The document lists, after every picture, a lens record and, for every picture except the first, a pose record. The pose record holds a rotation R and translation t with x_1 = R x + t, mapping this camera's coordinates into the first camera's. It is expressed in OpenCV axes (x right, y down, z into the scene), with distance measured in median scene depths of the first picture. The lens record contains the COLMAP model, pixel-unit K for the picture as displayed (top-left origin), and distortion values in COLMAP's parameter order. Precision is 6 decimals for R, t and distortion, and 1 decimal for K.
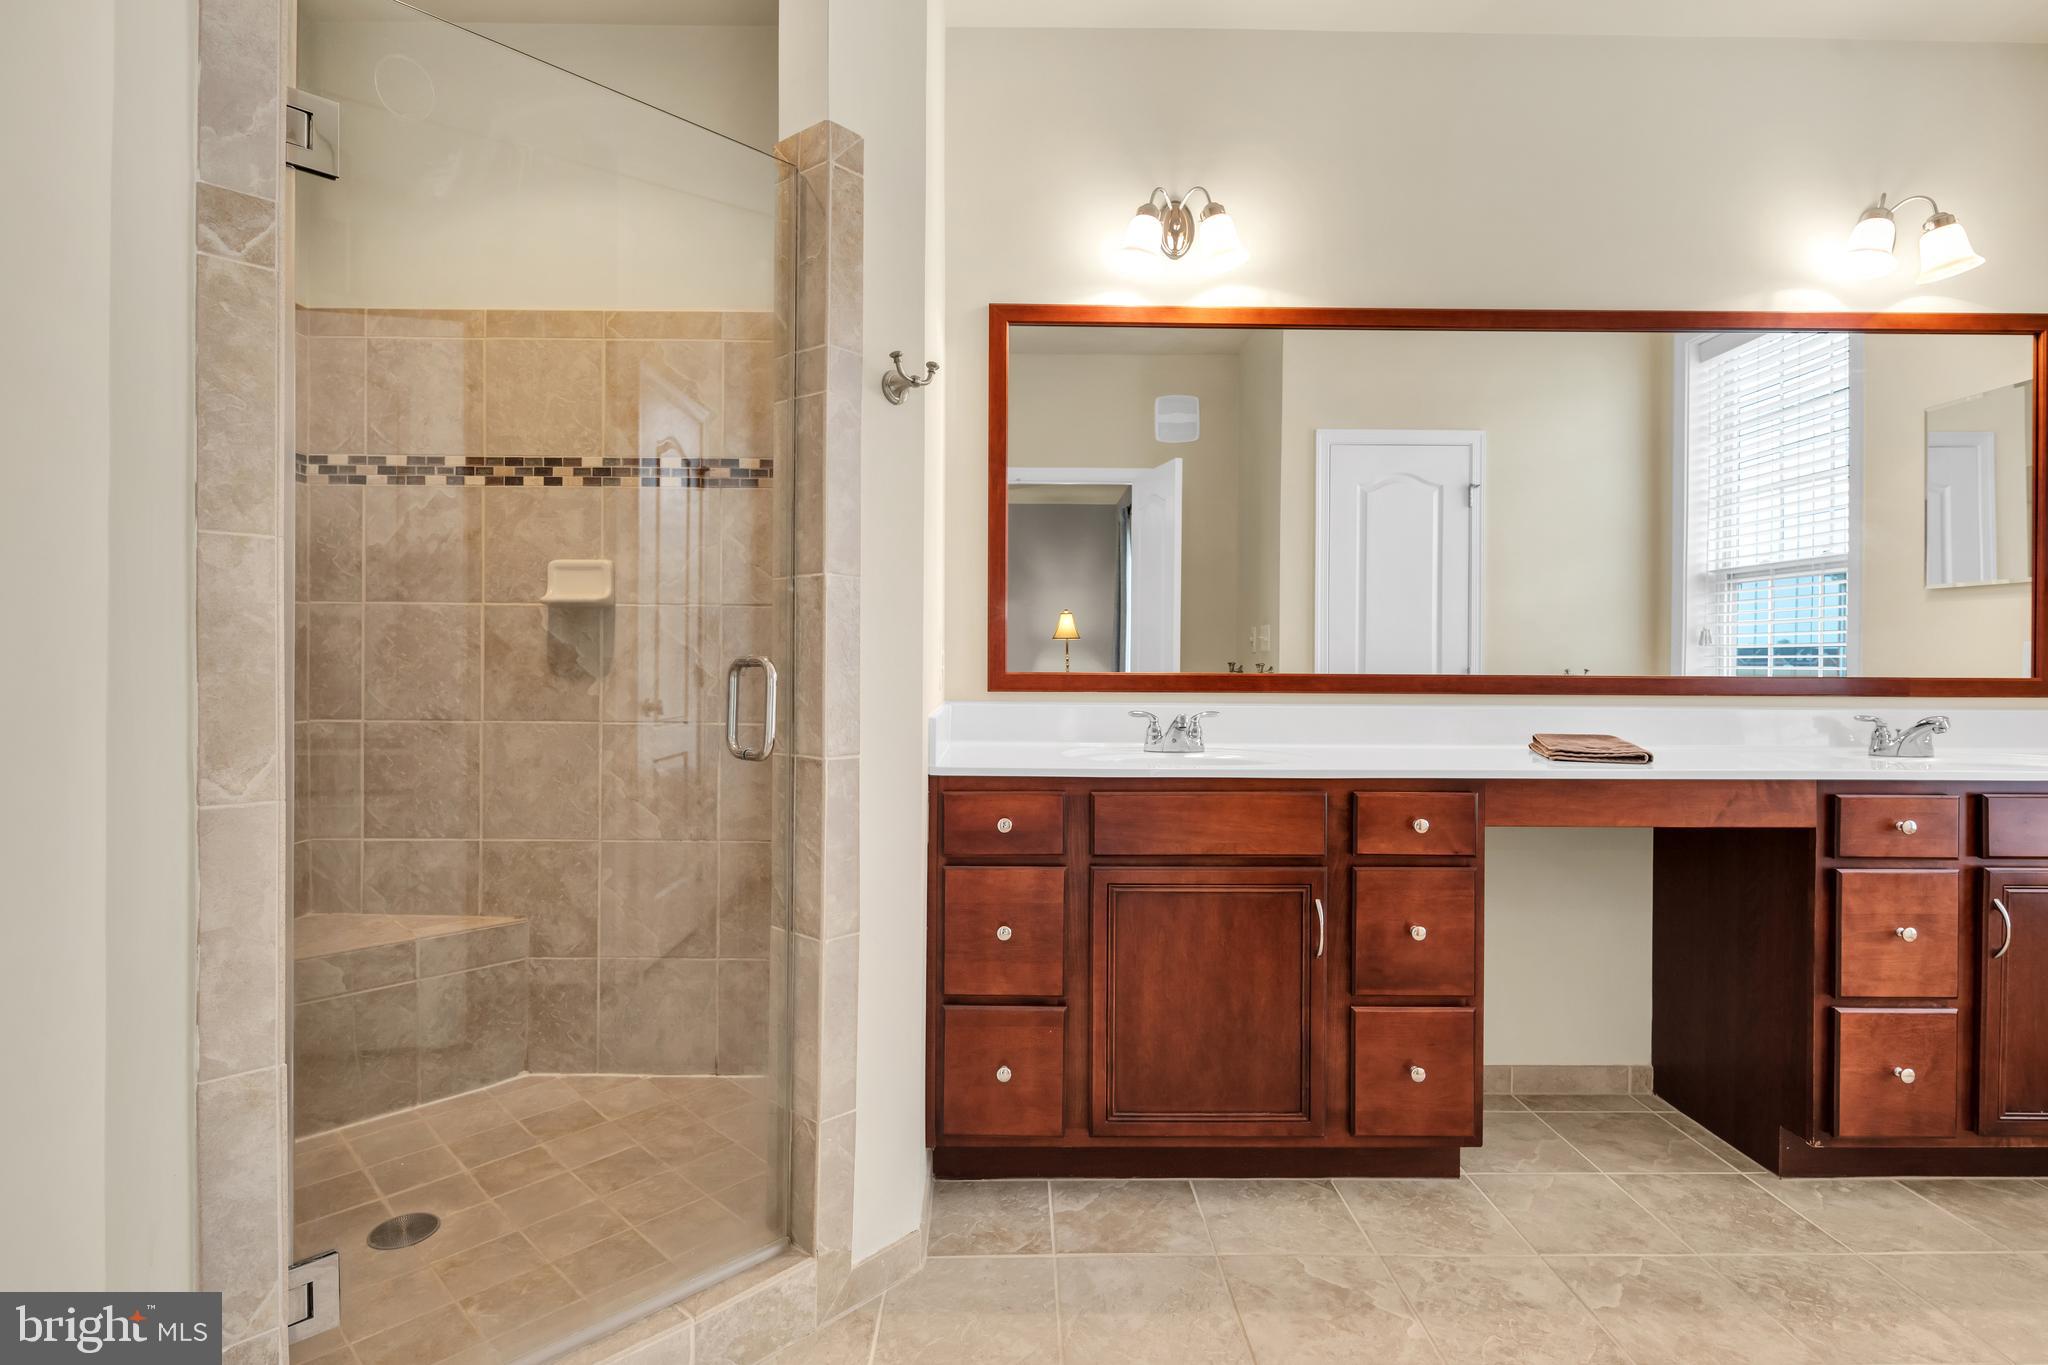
lens RADIAL K [[999.8, 0, 1025.4], [0, 999.8, 669.5], [0, 0, 1]] dist [-0.002809, -0.000523]
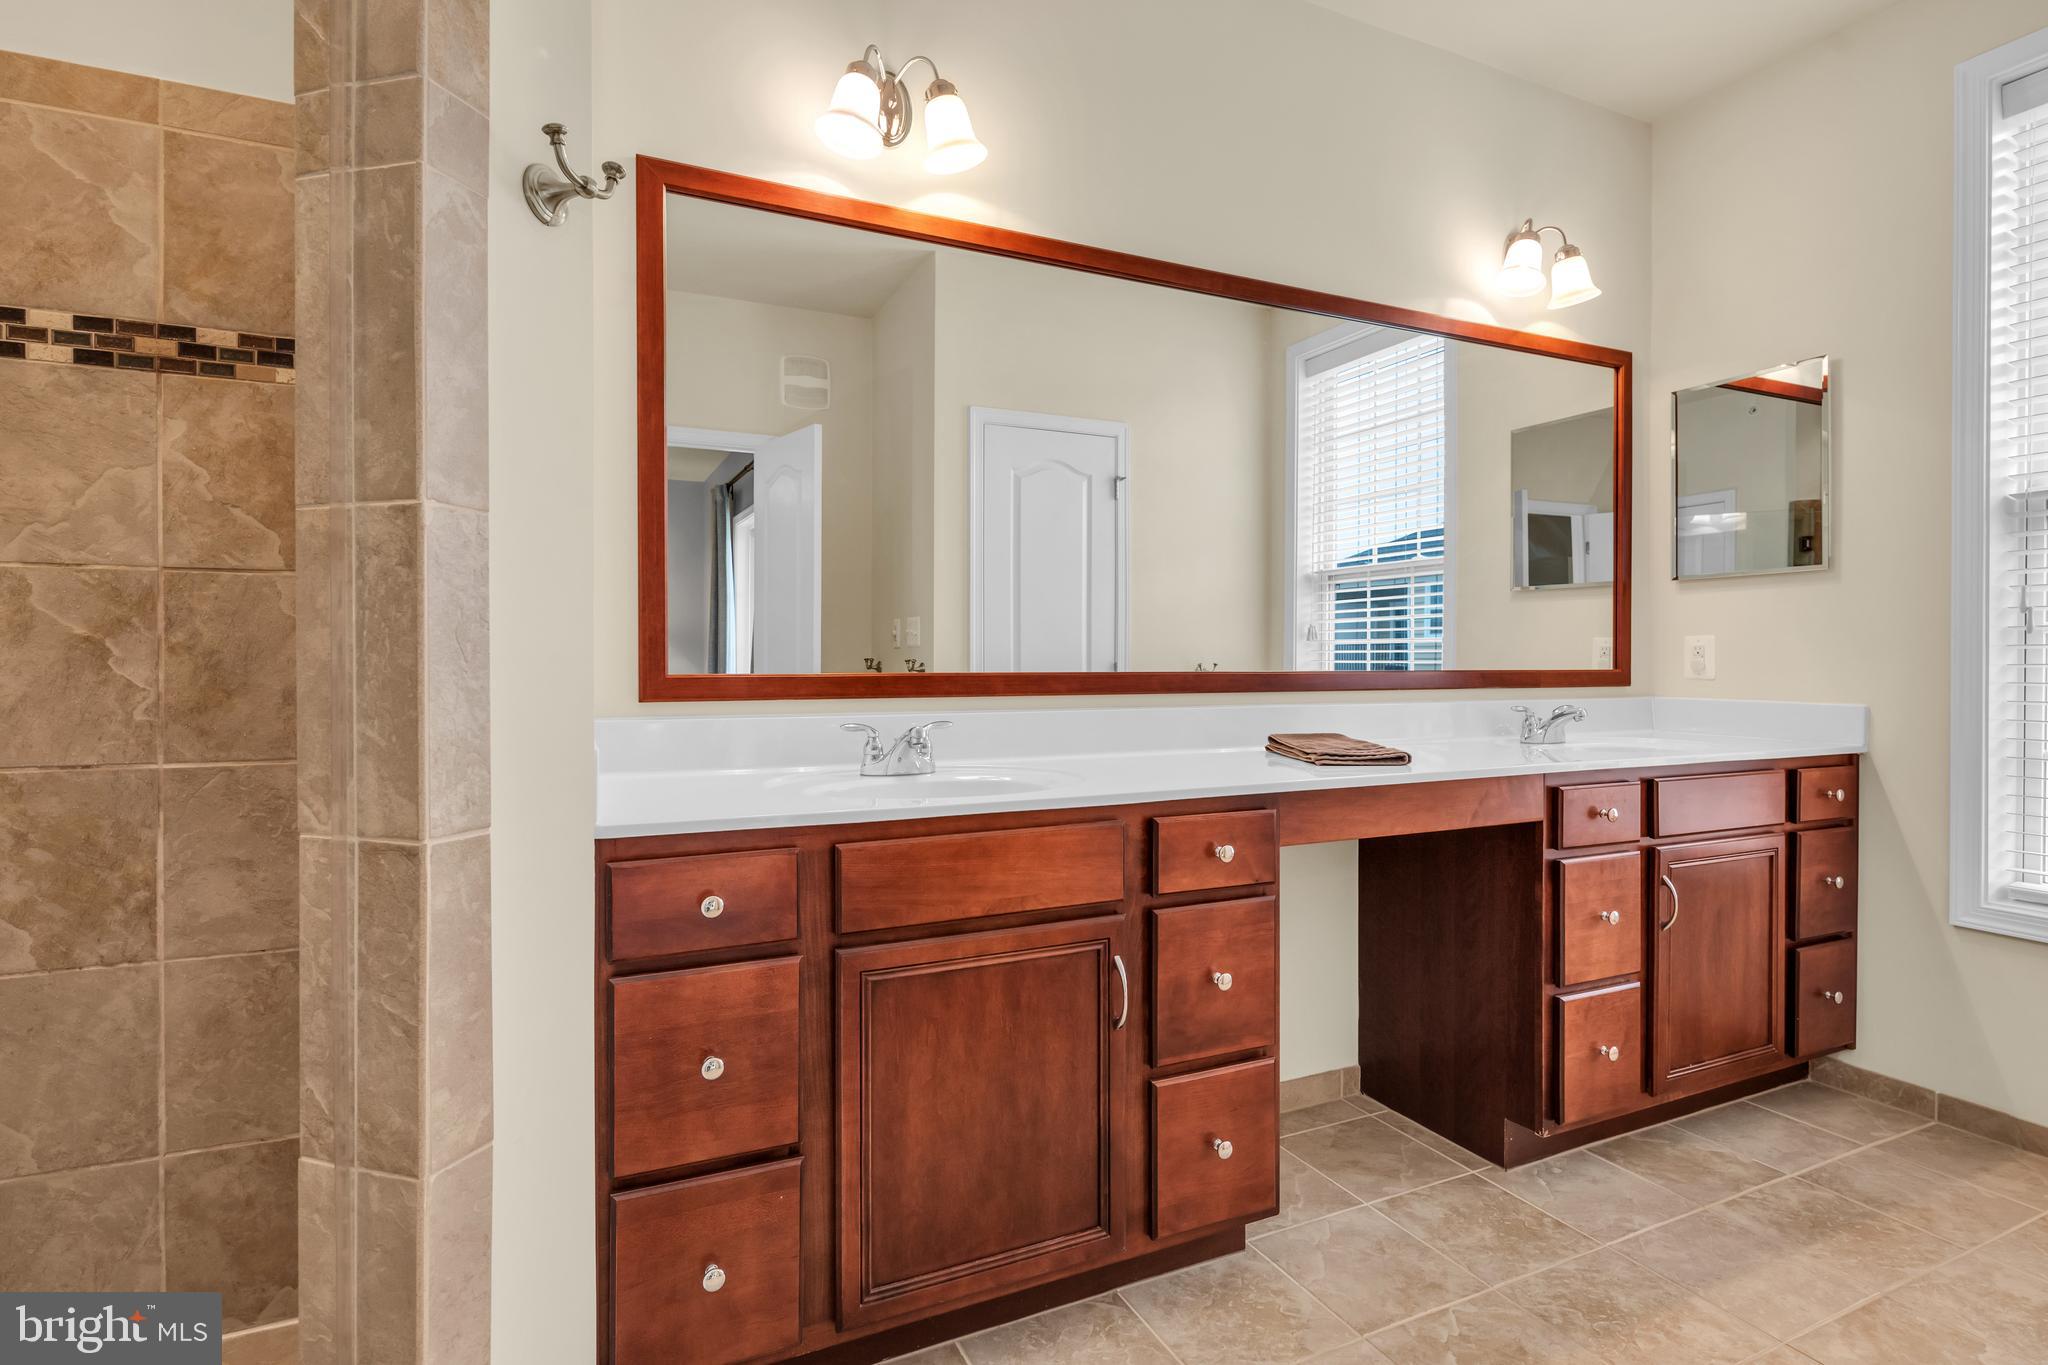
lens RADIAL K [[1002.1, 0, 1023.6], [0, 1002.1, 668.6], [0, 0, 1]] dist [0.001147, -0.002684]
pose [[0.910400, -0.009058, 0.413629, -0.096197], [0.007556, 0.999958, 0.005268, -0.004035], [-0.413659, -0.001671, 0.910430, 0.277593]]
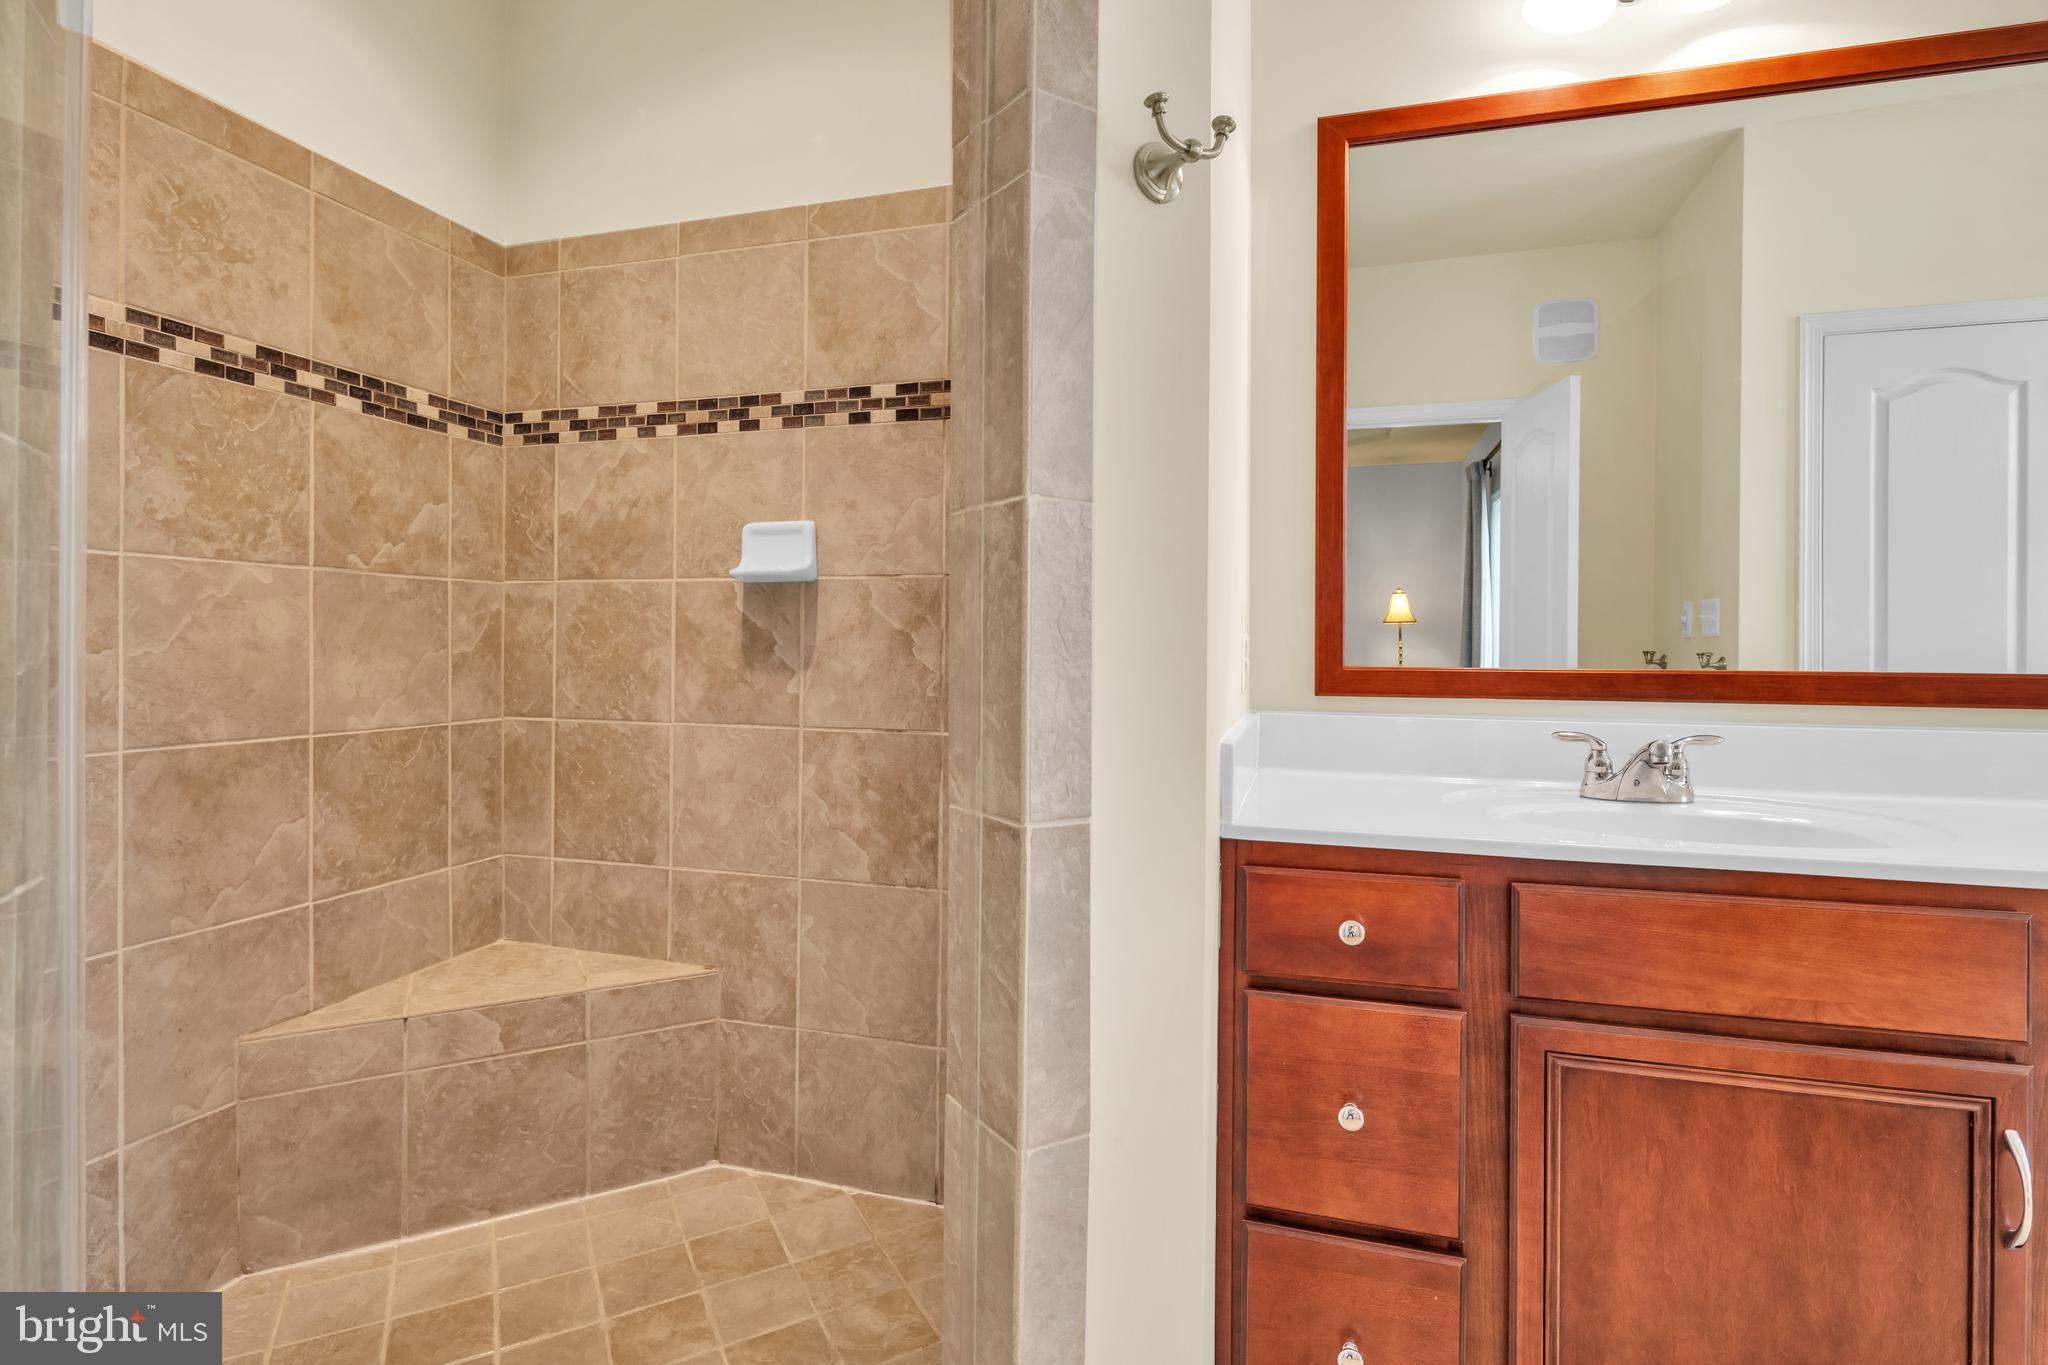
lens RADIAL K [[1014.9, 0, 1021.1], [0, 1014.9, 646.9], [0, 0, 1]] dist [0.002300, -0.004605]
pose [[0.953558, -0.000210, -0.301208, -0.023679], [-0.002883, 0.999948, -0.009824, -0.003959], [0.301194, 0.010236, 0.953508, 0.339609]]
